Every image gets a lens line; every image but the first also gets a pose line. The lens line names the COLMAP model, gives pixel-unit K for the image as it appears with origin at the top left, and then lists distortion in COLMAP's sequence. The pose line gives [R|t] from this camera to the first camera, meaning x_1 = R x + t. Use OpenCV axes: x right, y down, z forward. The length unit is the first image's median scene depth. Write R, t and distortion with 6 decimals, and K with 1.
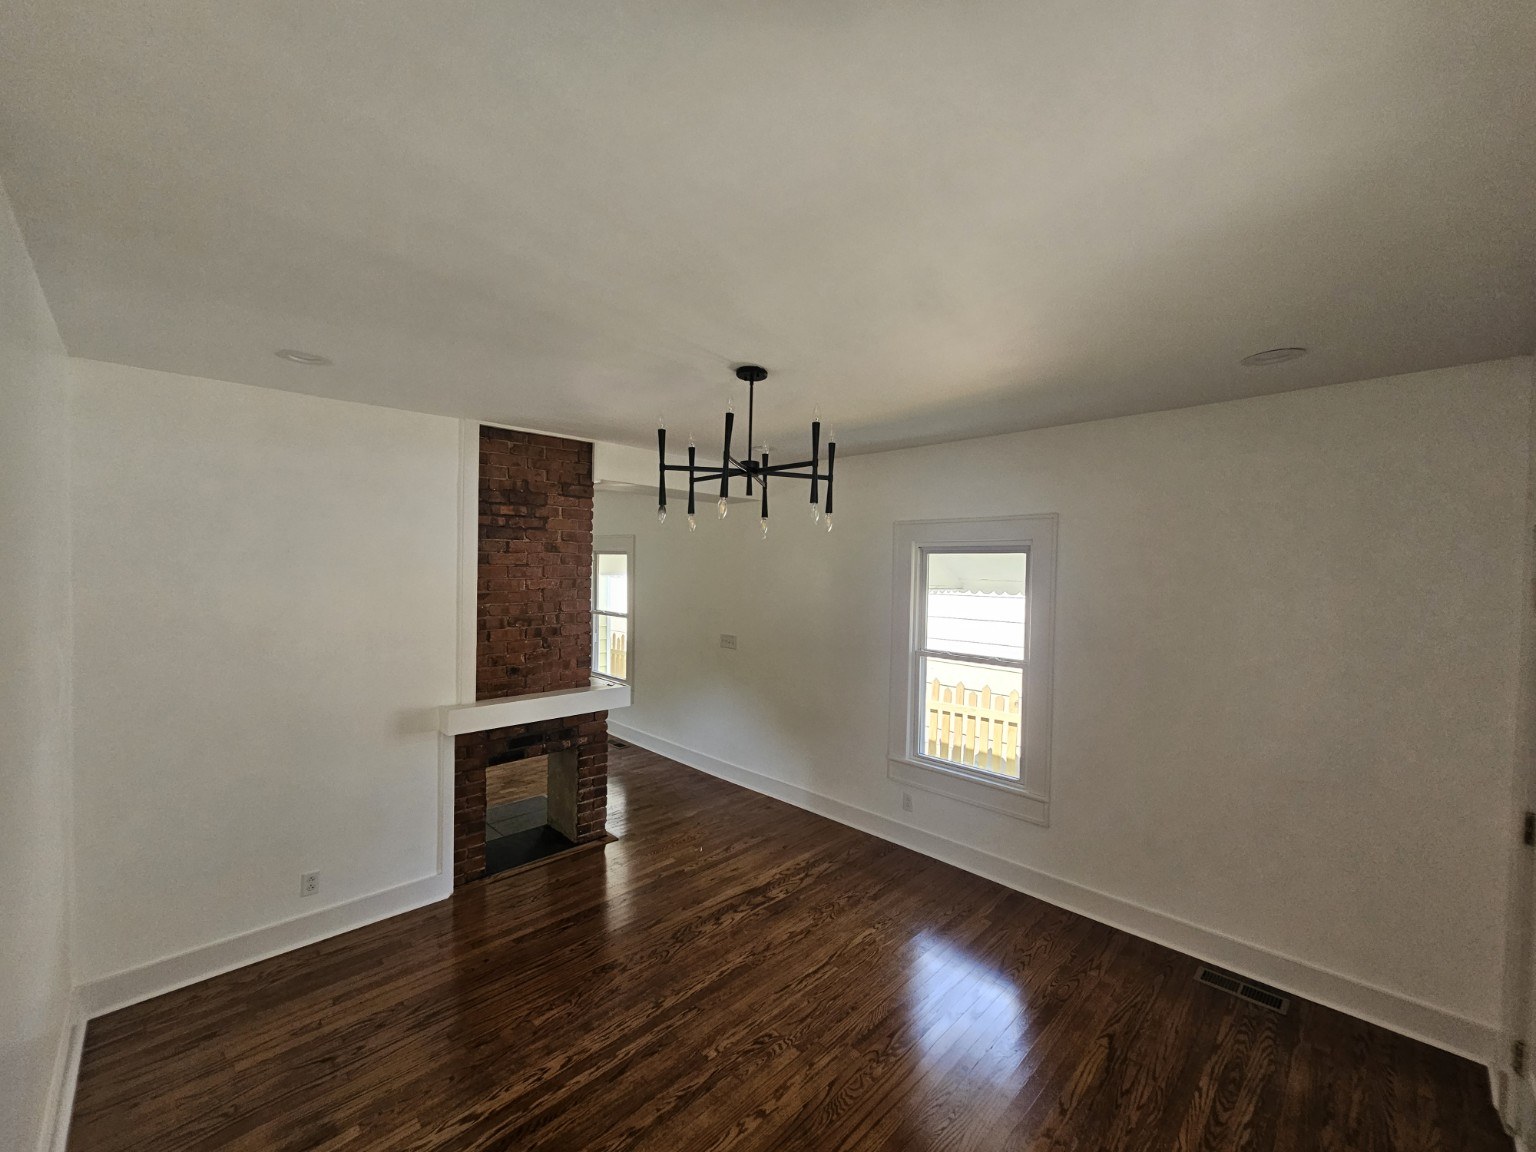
lens RADIAL K [[628.0, 0, 762.0], [0, 628.0, 581.7], [0, 0, 1]] dist [0.001464, -0.000518]
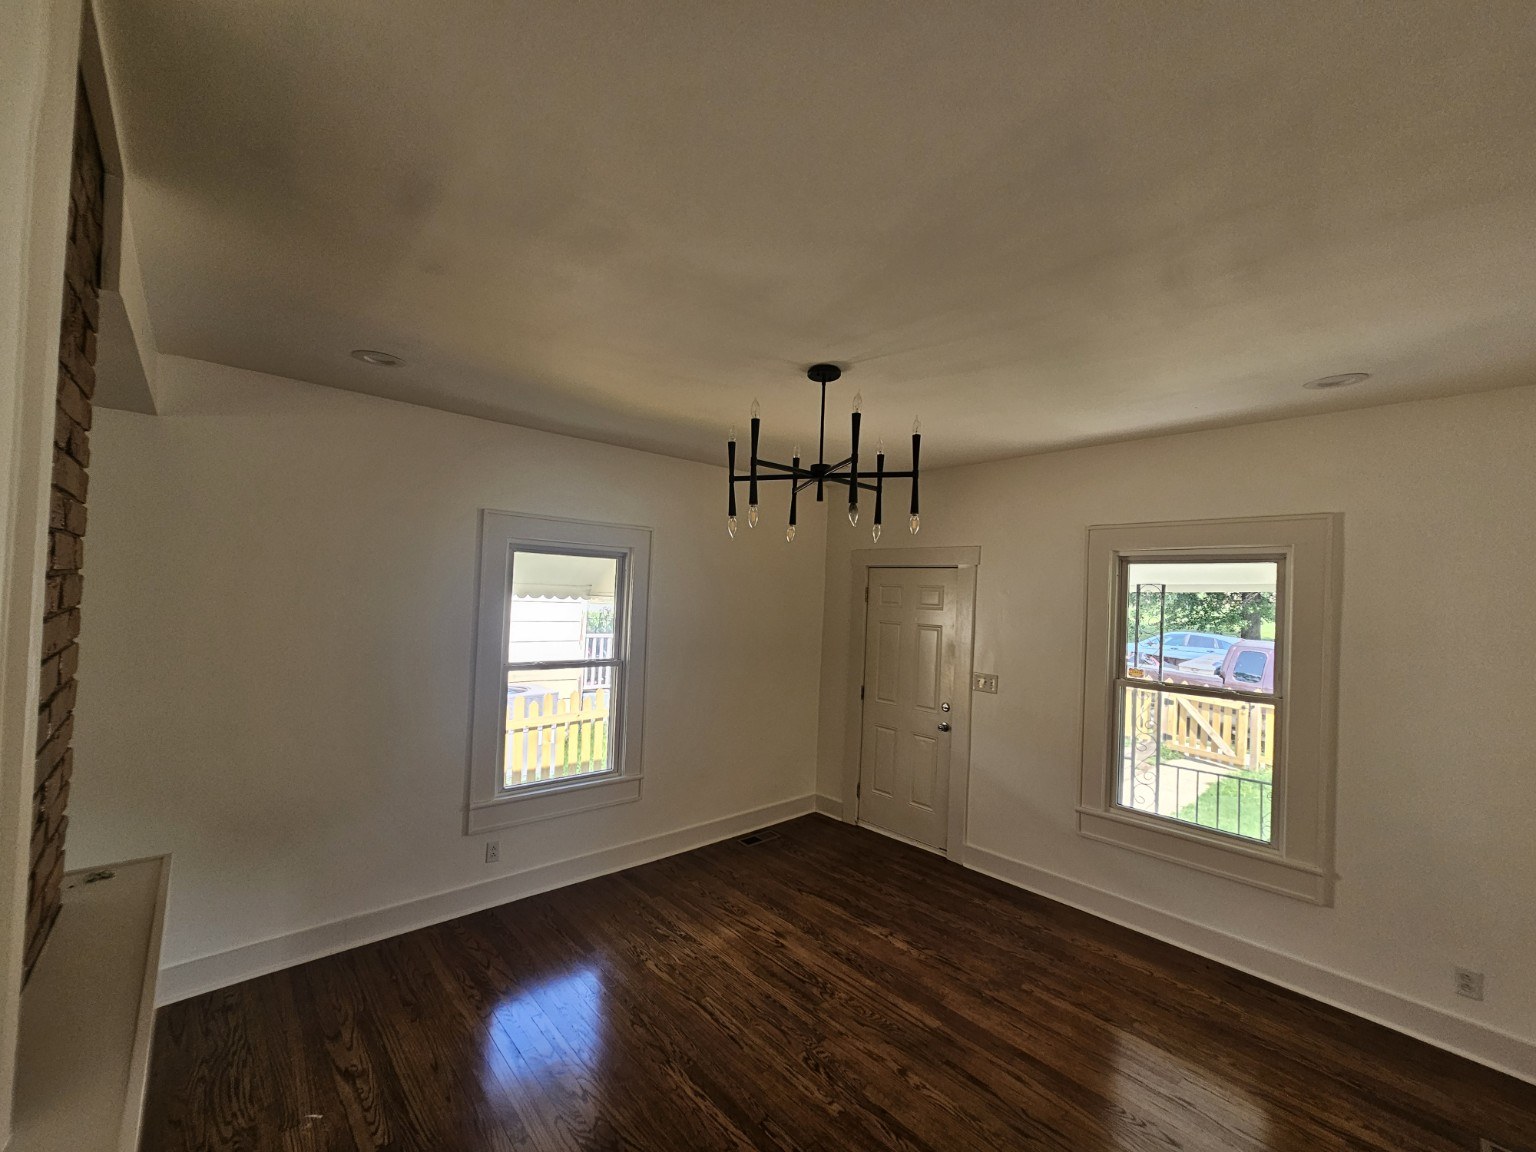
lens RADIAL K [[630.3, 0, 762.6], [0, 630.3, 576.1], [0, 0, 1]] dist [0.000567, 0.000292]
pose [[0.048400, 0.011783, 0.998759, -0.911037], [-0.021126, 0.999719, -0.010771, -0.011938], [-0.998605, -0.020579, 0.048635, 0.967626]]
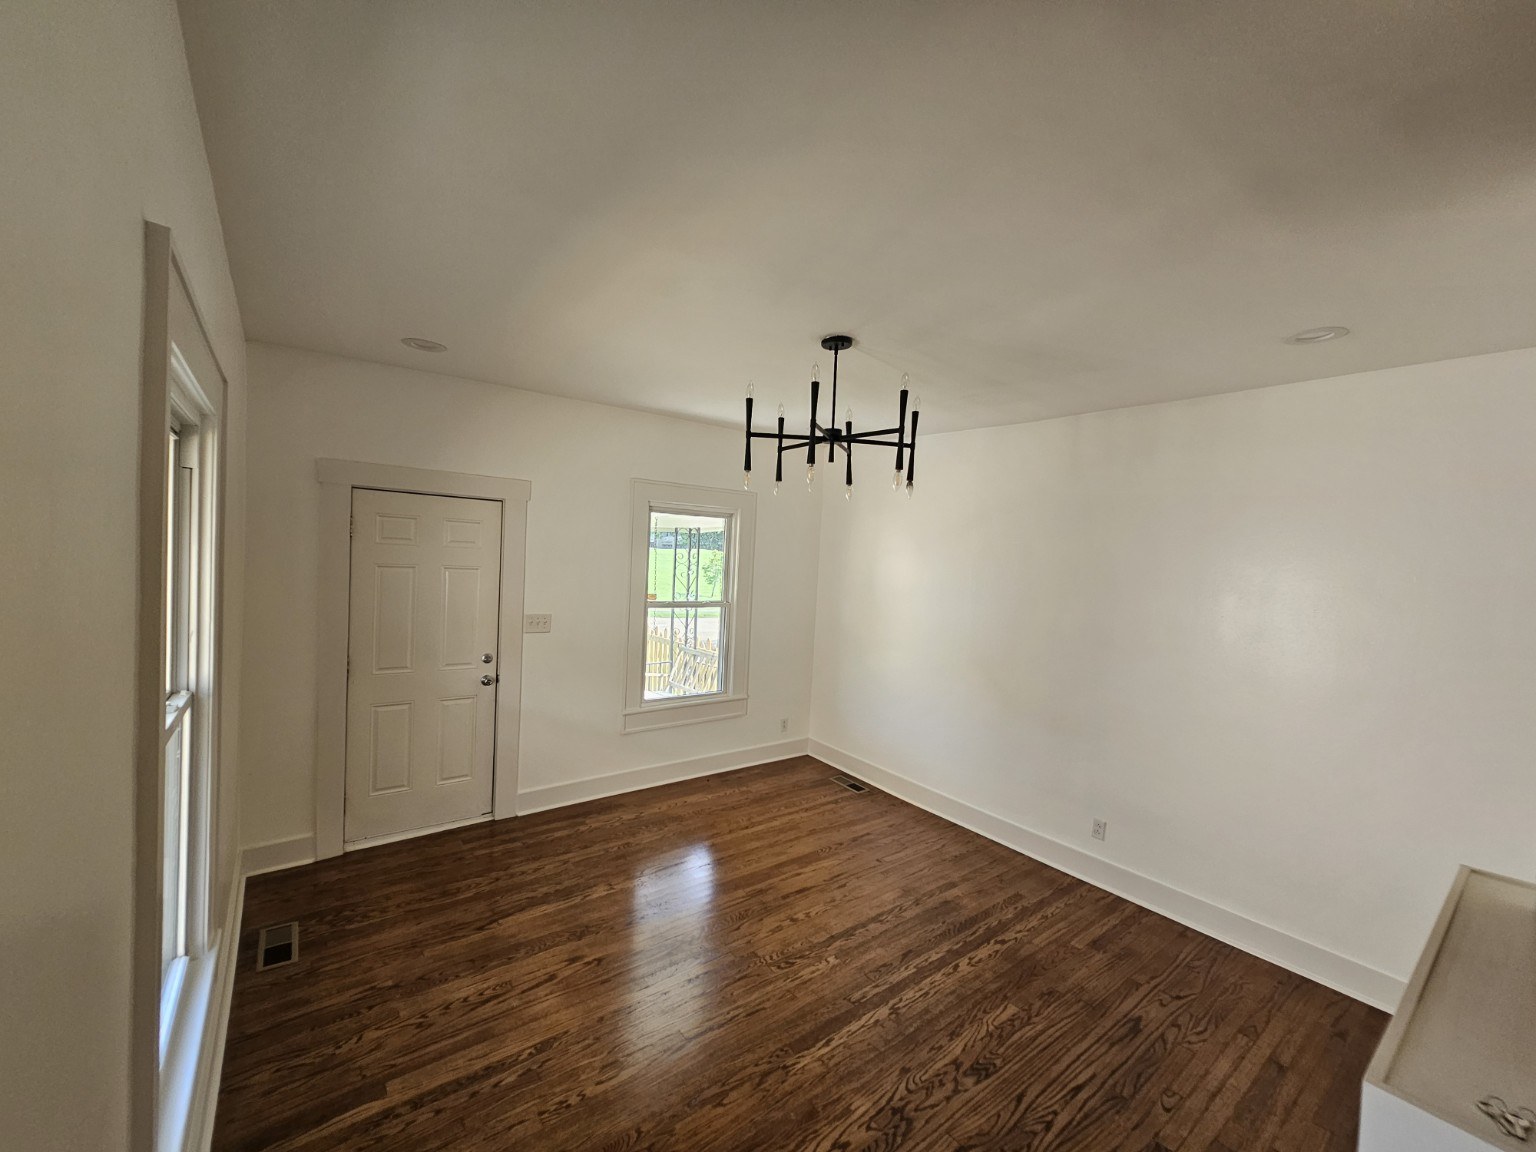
lens RADIAL K [[627.6, 0, 762.6], [0, 627.6, 584.7], [0, 0, 1]] dist [-0.002079, 0.004315]
pose [[-0.990341, -0.066209, 0.121820, -0.044197], [-0.058961, 0.996322, 0.062170, 0.004897], [-0.125489, 0.054387, -0.990603, 1.898121]]
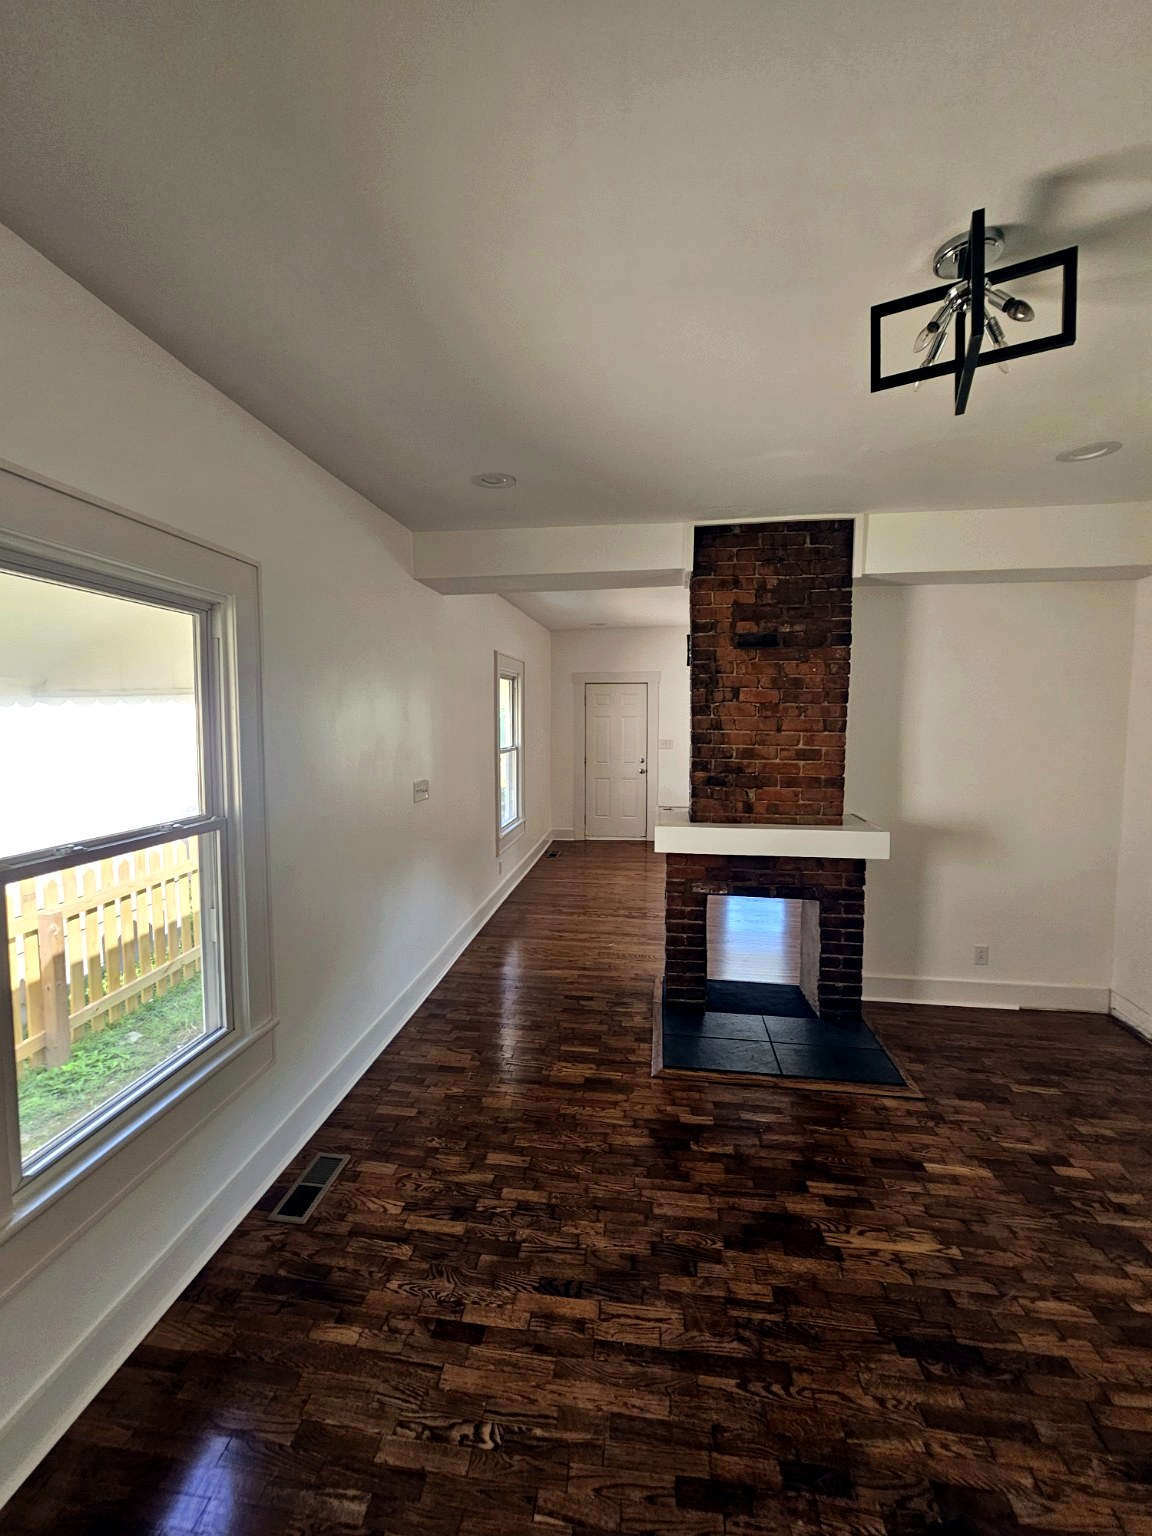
lens RADIAL K [[630.3, 0, 569.5], [0, 630.3, 760.9], [0, 0, 1]] dist [0.000567, 0.000292]
pose [[-0.609632, -0.076633, 0.788972, -1.379046], [0.008146, 0.994658, 0.102906, -0.006075], [-0.792643, 0.069161, -0.605751, 2.623804]]
